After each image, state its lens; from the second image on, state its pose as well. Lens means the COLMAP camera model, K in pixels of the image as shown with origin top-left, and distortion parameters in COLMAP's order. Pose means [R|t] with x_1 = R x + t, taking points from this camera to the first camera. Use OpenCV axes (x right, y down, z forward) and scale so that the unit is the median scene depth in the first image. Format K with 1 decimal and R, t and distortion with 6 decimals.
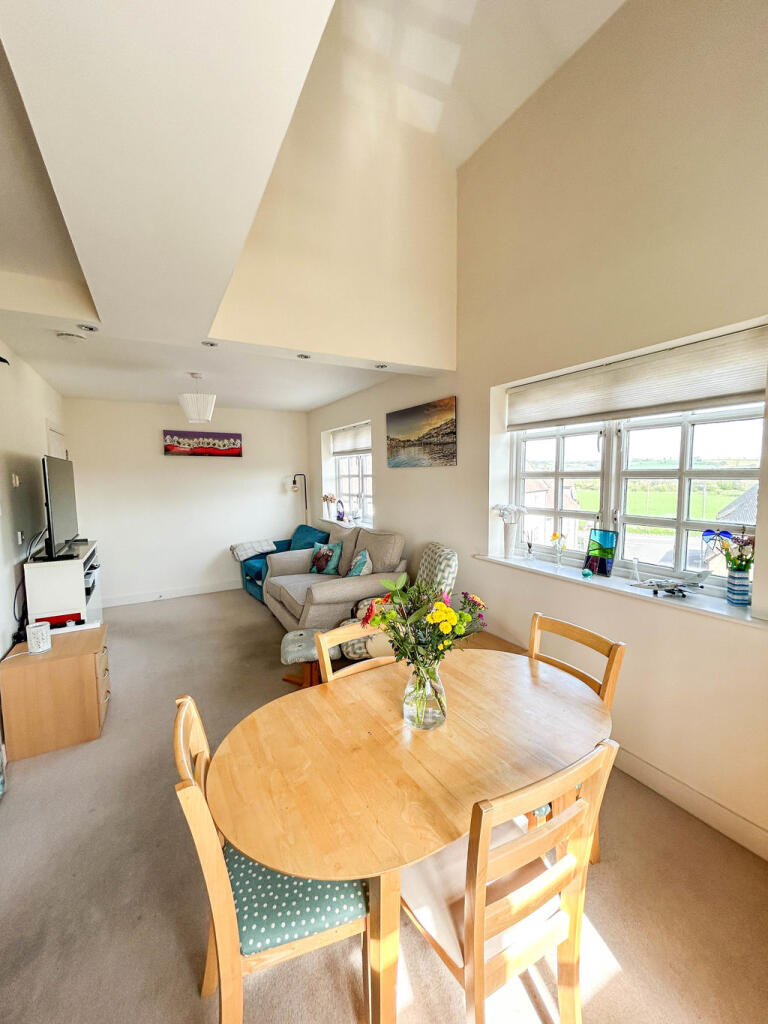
lens RADIAL K [[411.1, 0, 384.0], [0, 411.1, 512.0], [0, 0, 1]] dist [0.001265, 0.000024]
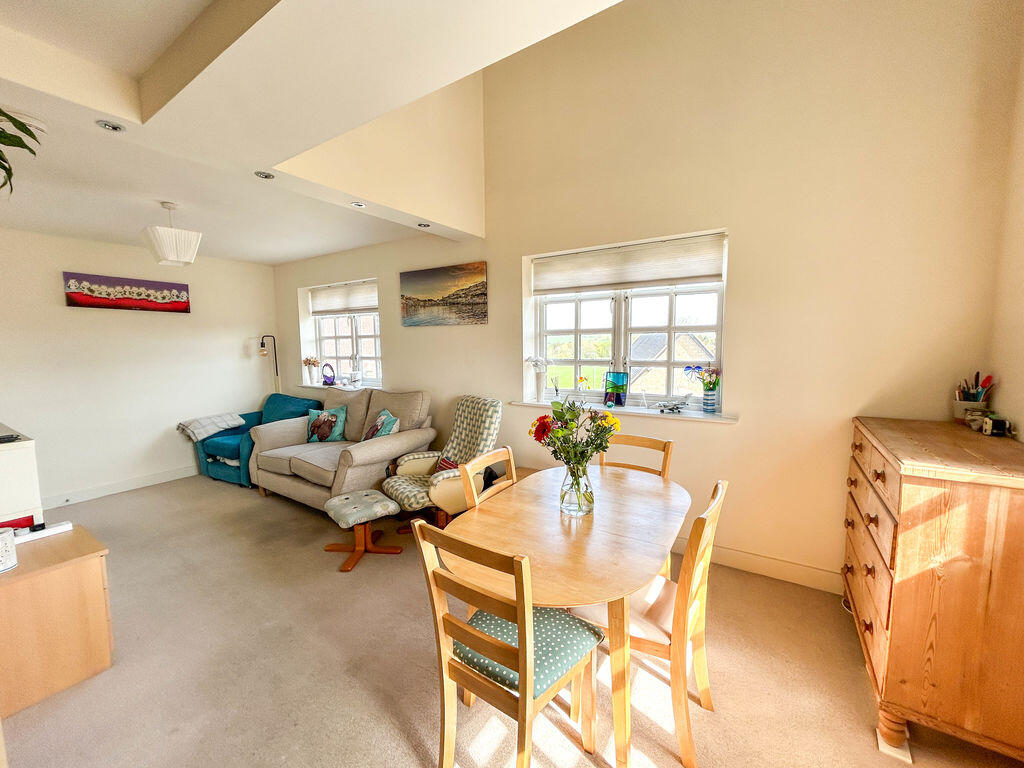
lens RADIAL K [[411.1, 0, 512.0], [0, 411.1, 384.0], [0, 0, 1]] dist [0.001265, 0.000024]
pose [[0.888458, -0.044035, 0.456841, -0.272052], [0.041686, 0.999015, 0.015224, 0.034387], [-0.457061, 0.005518, 0.889418, -0.019025]]
